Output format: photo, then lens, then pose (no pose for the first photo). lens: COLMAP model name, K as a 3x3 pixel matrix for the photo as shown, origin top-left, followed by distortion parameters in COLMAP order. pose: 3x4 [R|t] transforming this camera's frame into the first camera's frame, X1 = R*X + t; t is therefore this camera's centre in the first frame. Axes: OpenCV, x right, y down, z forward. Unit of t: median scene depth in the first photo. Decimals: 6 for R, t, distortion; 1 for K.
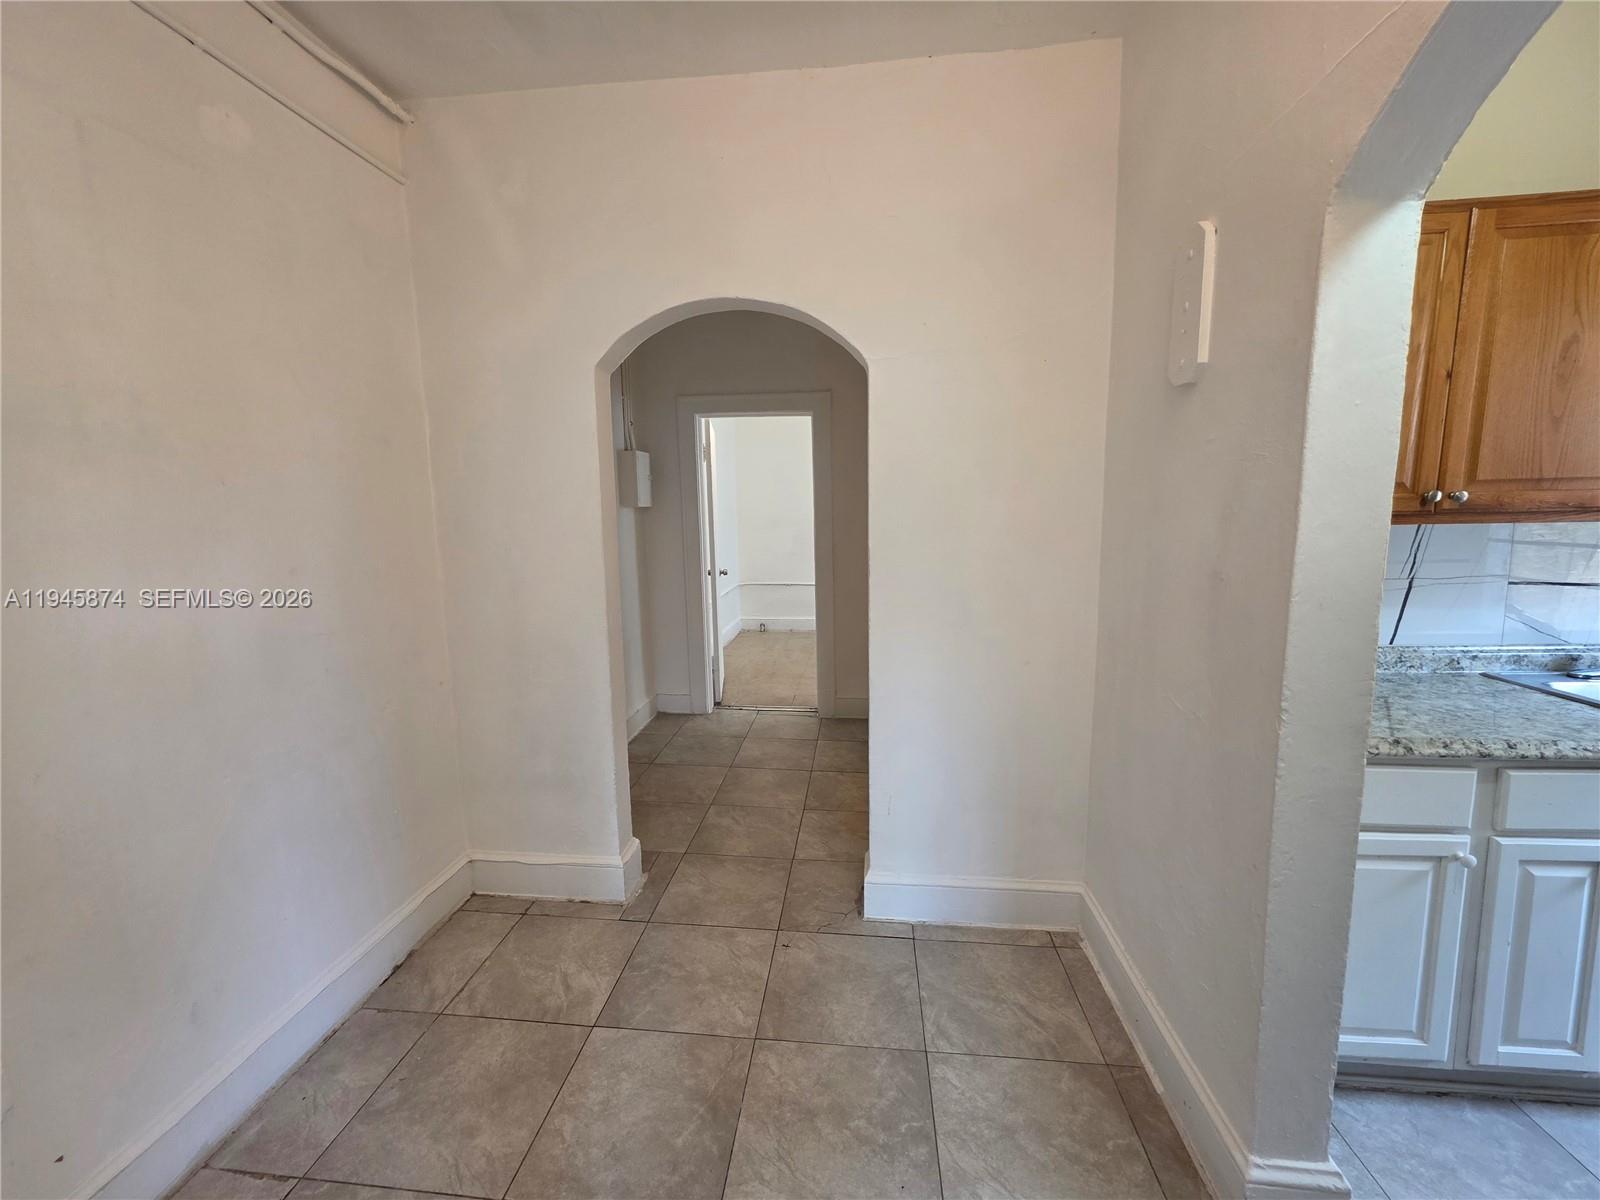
lens RADIAL K [[639.7, 0, 795.9], [0, 639.7, 593.5], [0, 0, 1]] dist [0.001703, -0.000259]
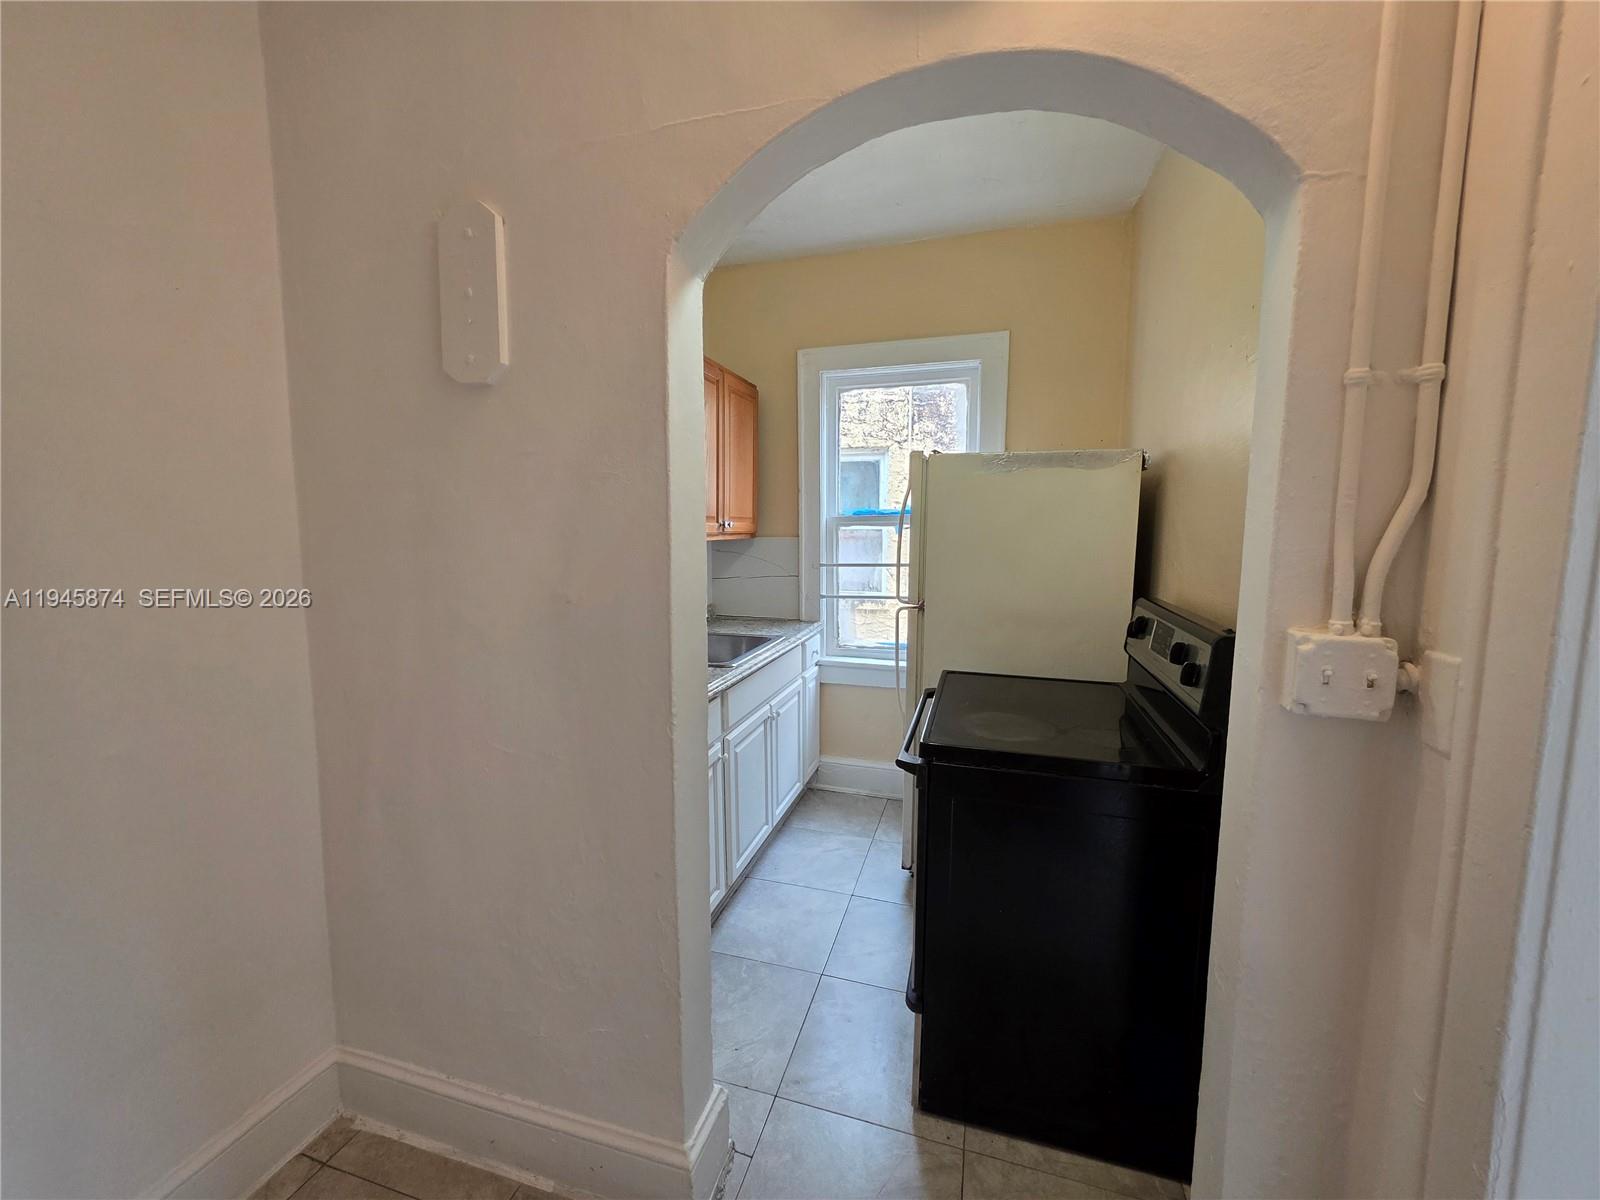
lens RADIAL K [[639.7, 0, 795.9], [0, 639.7, 593.5], [0, 0, 1]] dist [0.001703, -0.000259]
pose [[0.195693, -0.076678, 0.977663, -0.182617], [0.123511, 0.990927, 0.052995, -0.041093], [-0.972856, 0.110382, 0.203388, 0.458542]]
